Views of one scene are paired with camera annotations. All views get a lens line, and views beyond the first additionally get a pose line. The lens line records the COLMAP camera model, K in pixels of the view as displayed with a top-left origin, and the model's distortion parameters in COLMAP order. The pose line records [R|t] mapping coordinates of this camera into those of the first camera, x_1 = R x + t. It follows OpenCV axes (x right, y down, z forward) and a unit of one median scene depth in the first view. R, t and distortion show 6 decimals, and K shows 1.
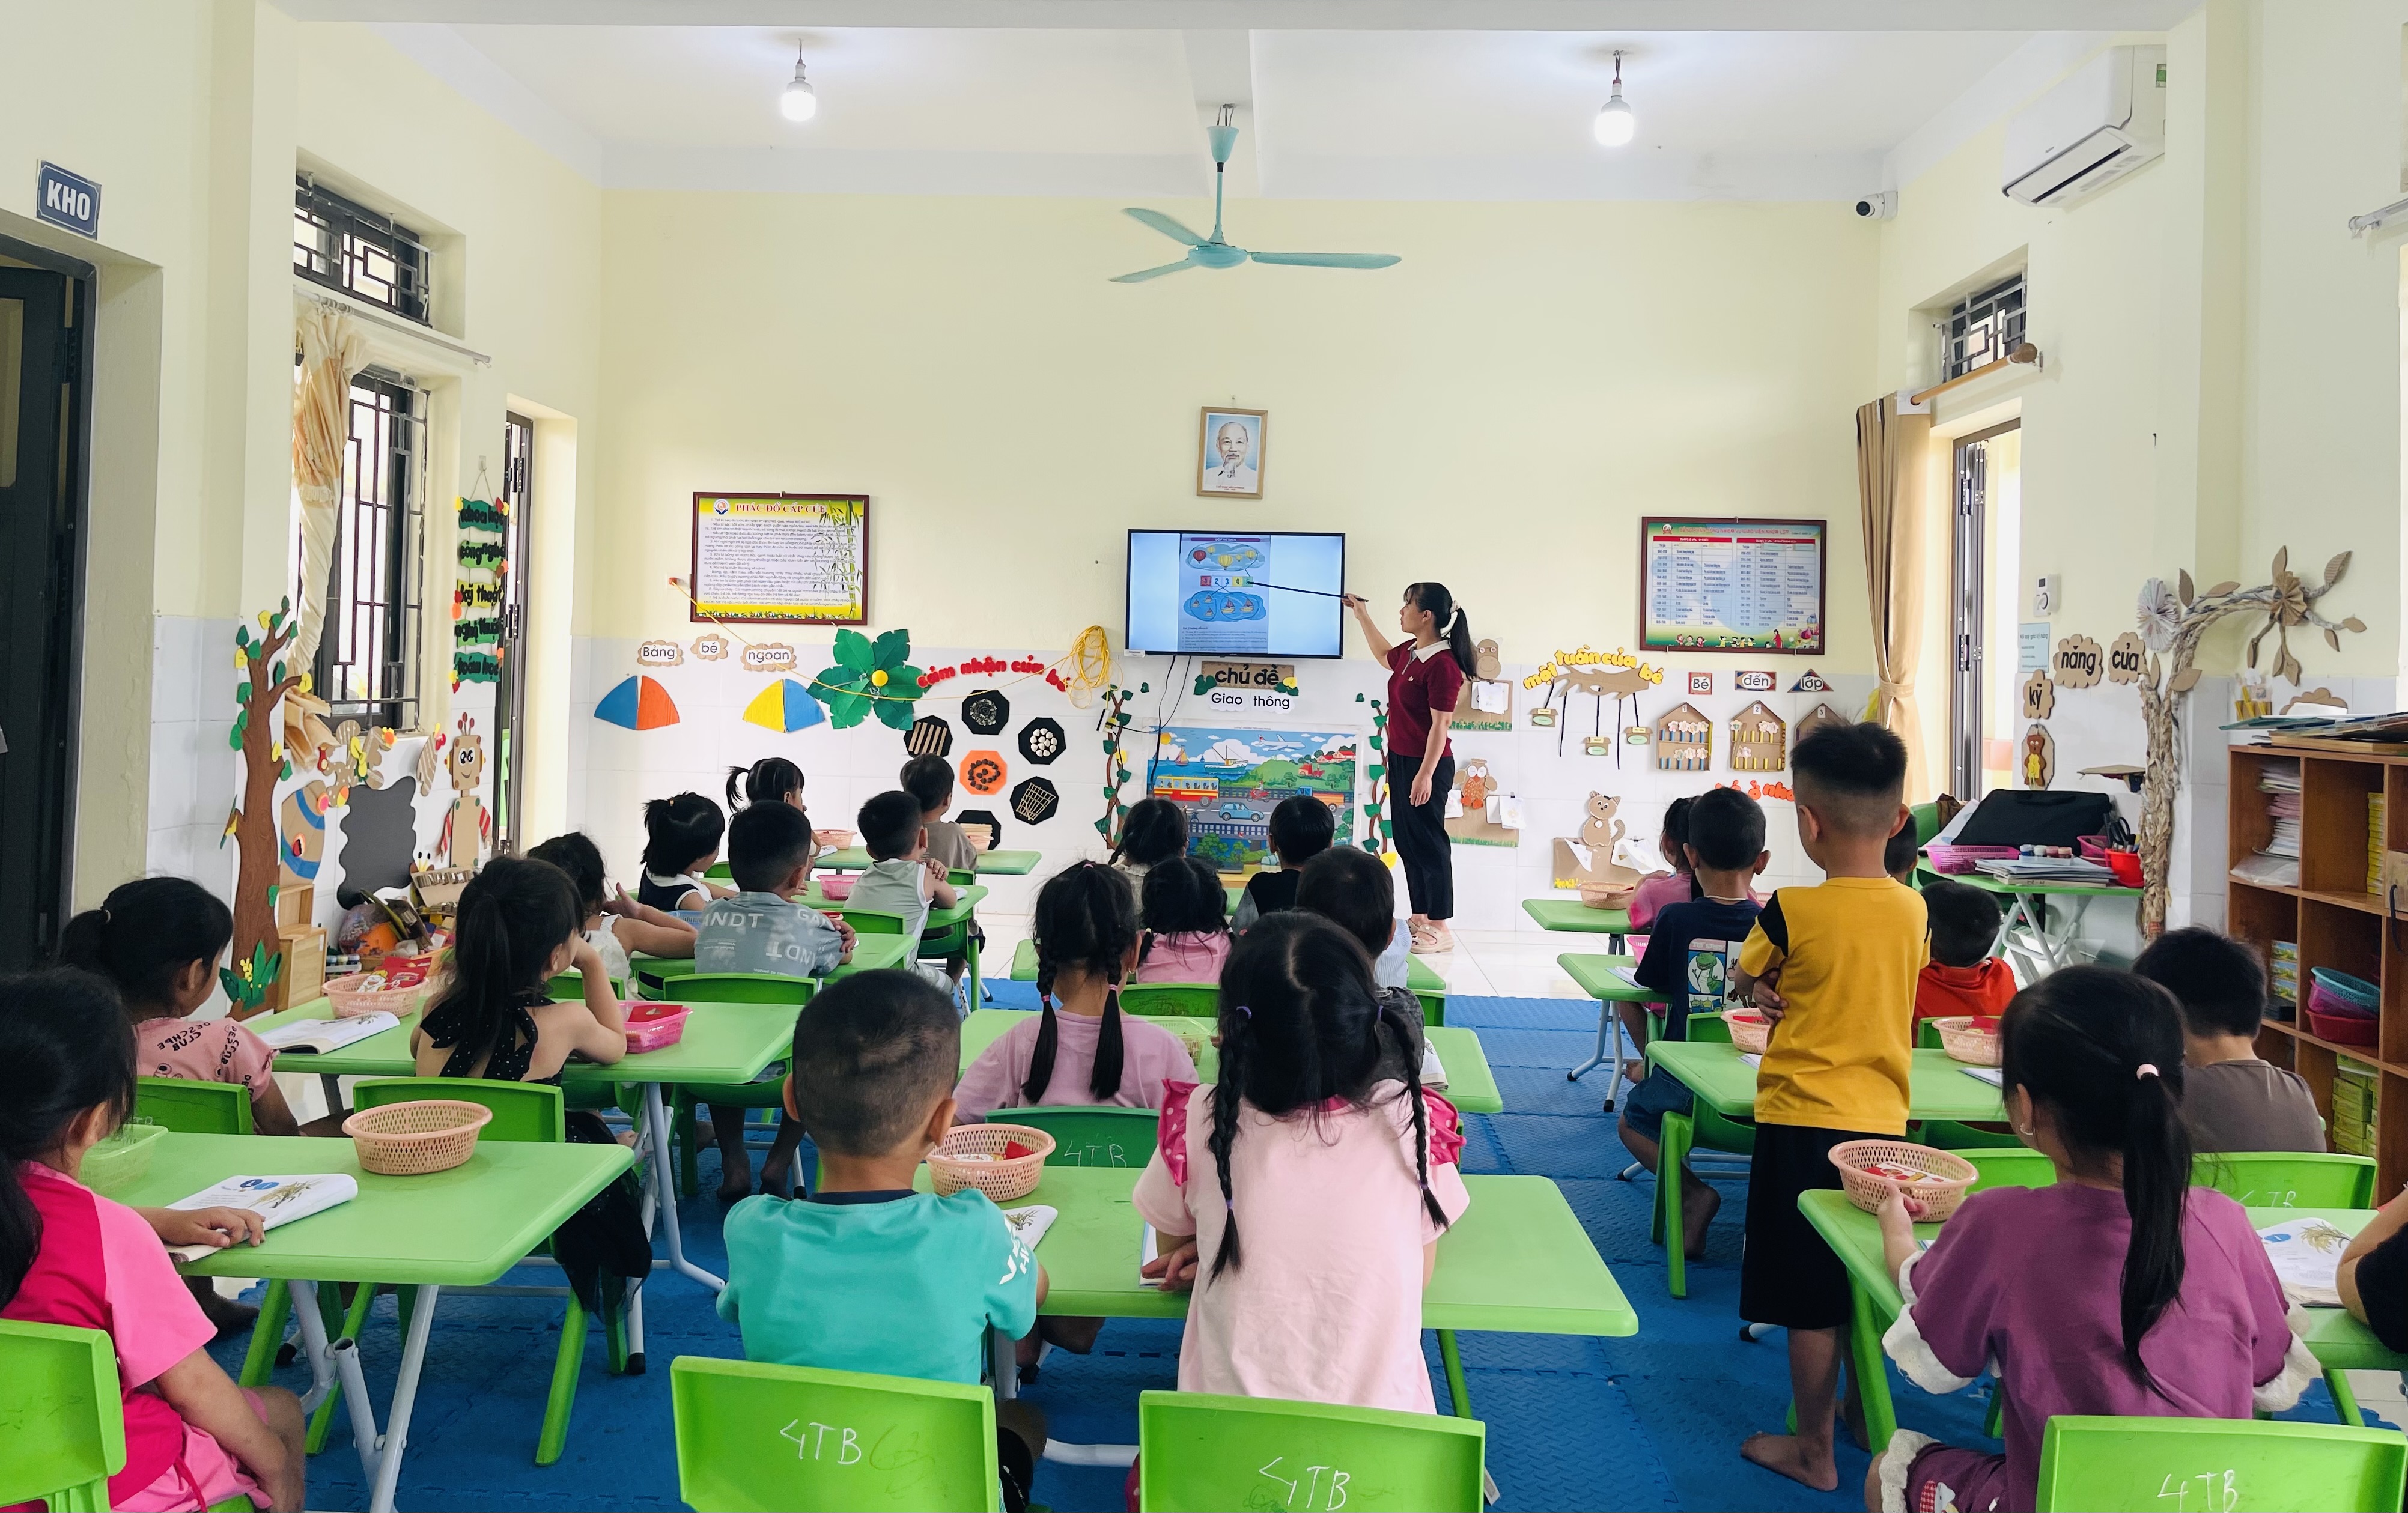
lens RADIAL K [[1949.5, 0, 1133.1], [0, 1949.5, 603.9], [0, 0, 1]] dist [0.070946, -0.111274]
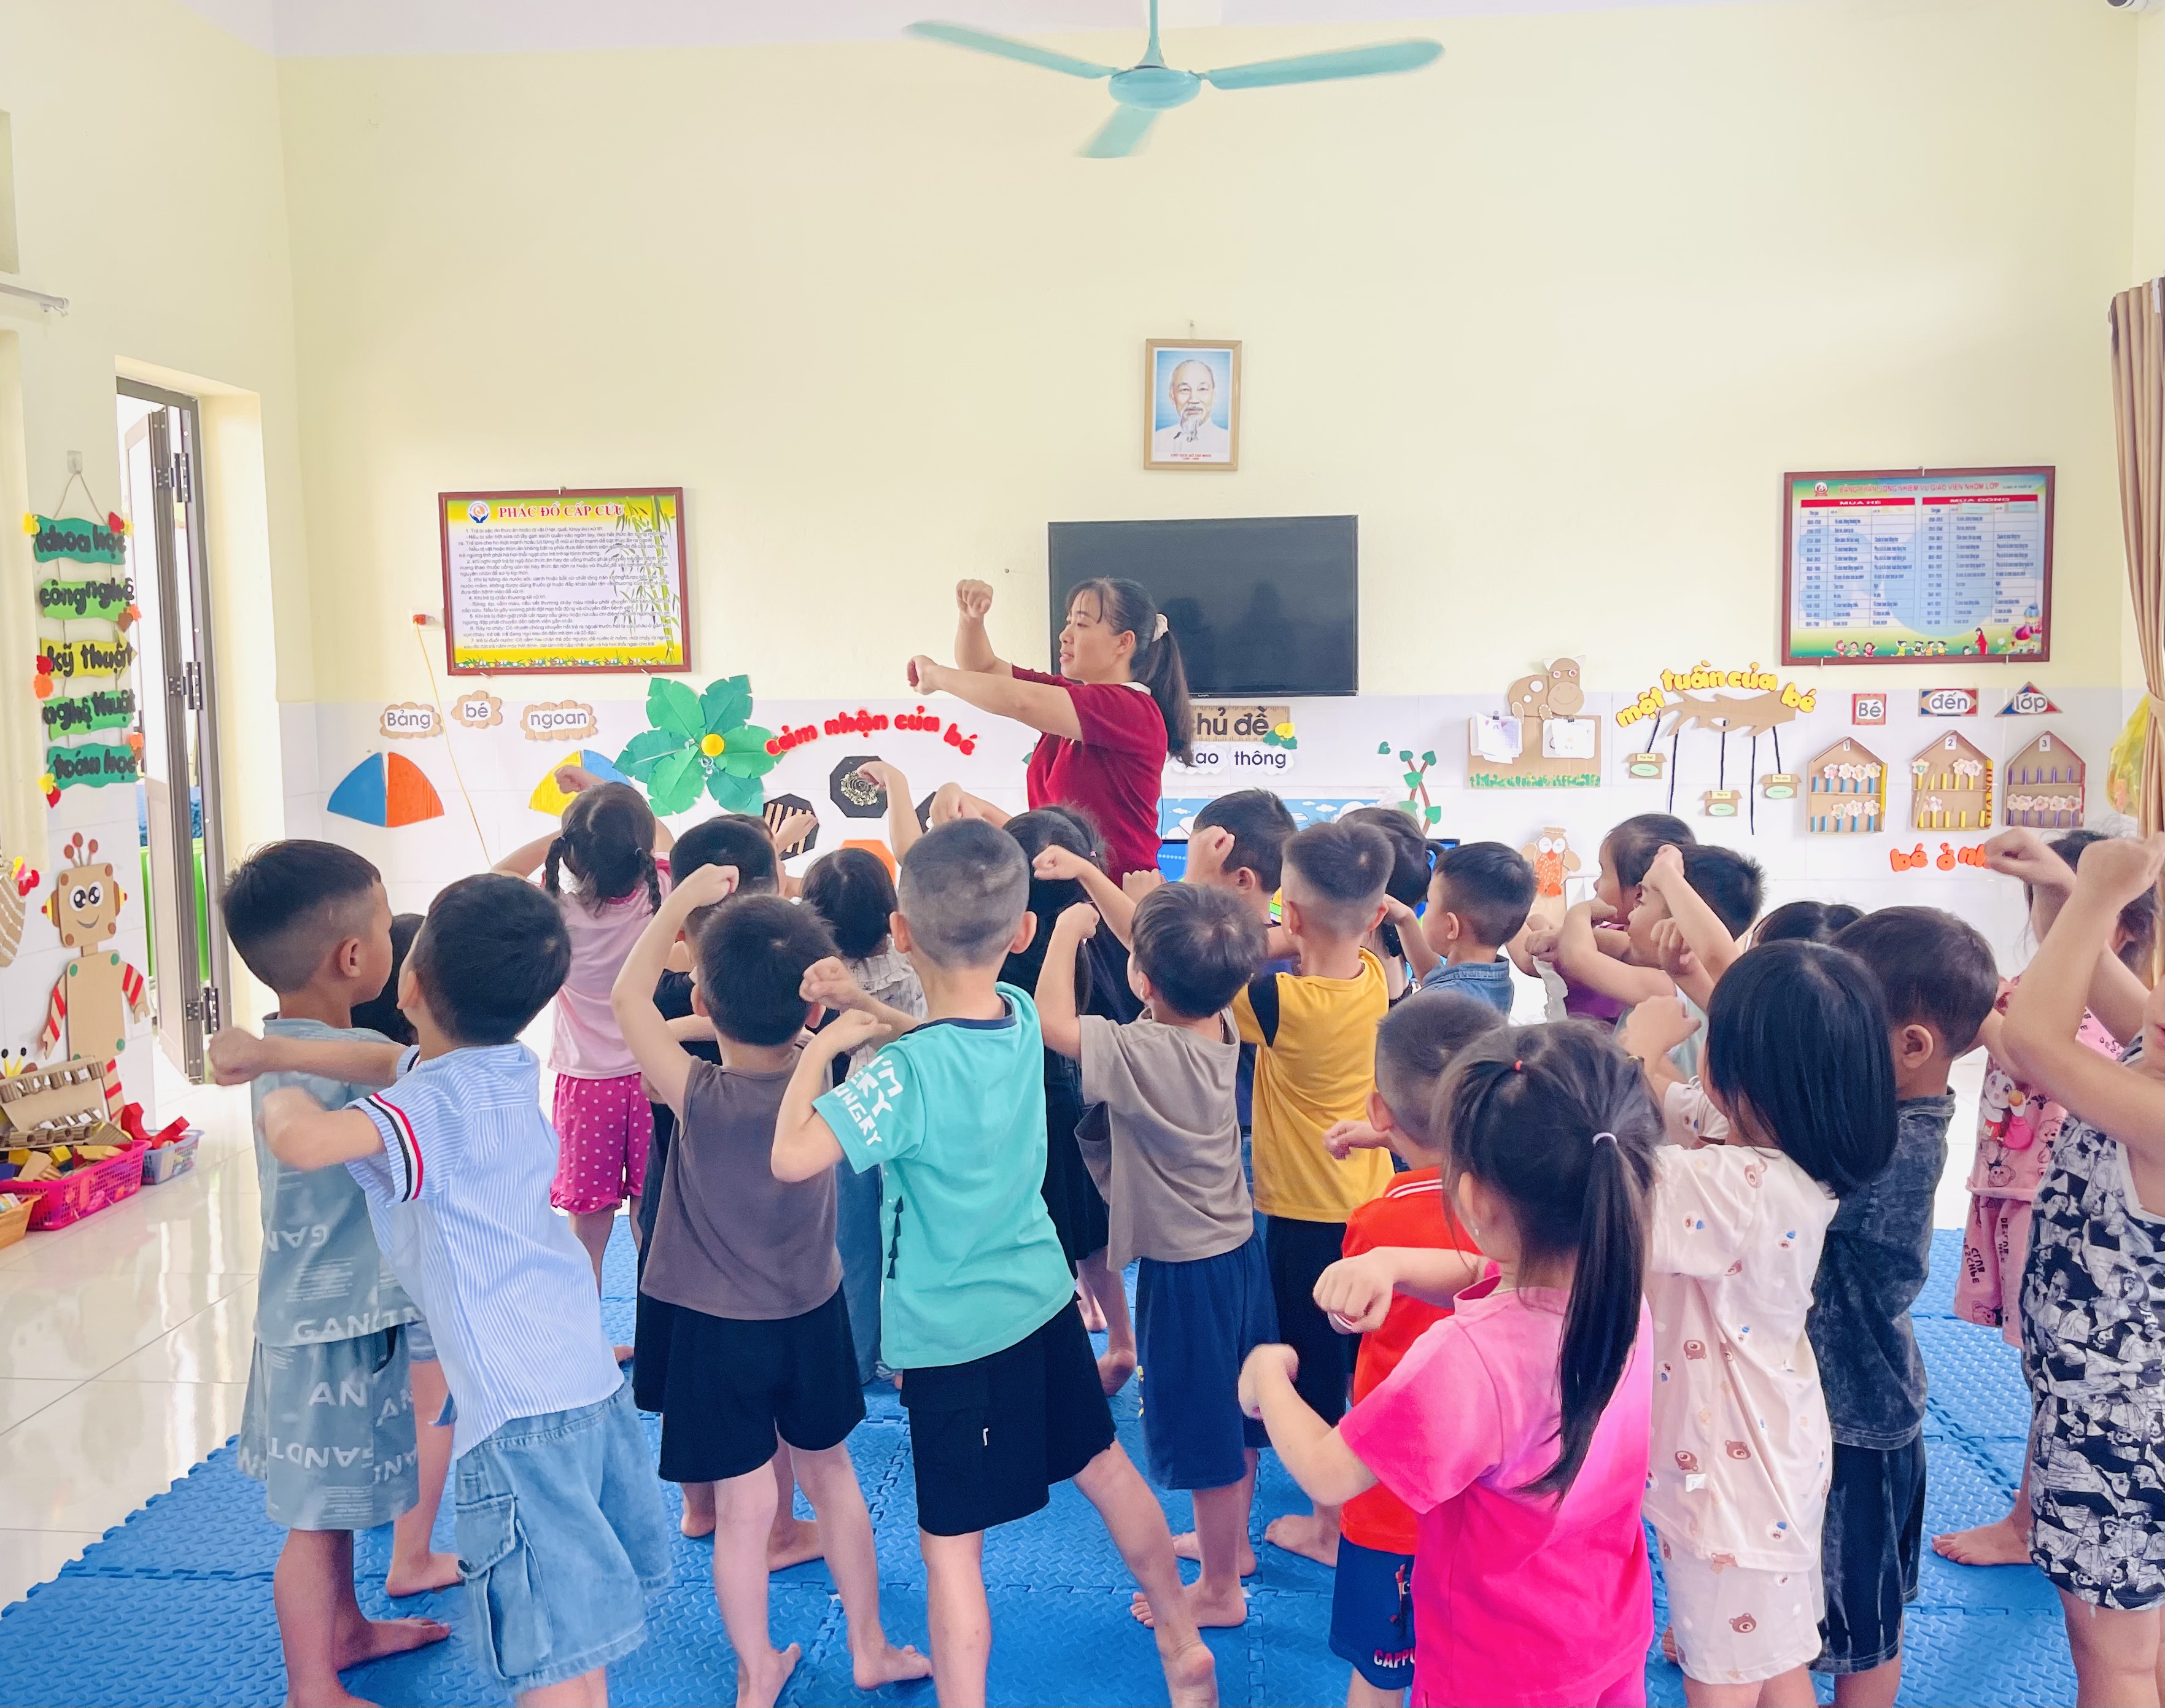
lens RADIAL K [[1901.2, 0, 1084.0], [0, 1901.2, 791.3], [0, 0, 1]] dist [0.067353, -0.092562]
pose [[0.999067, -0.037273, -0.021826, 0.021675], [0.039421, 0.993361, 0.108069, -0.015632], [0.017653, -0.108829, 0.993904, 0.307754]]
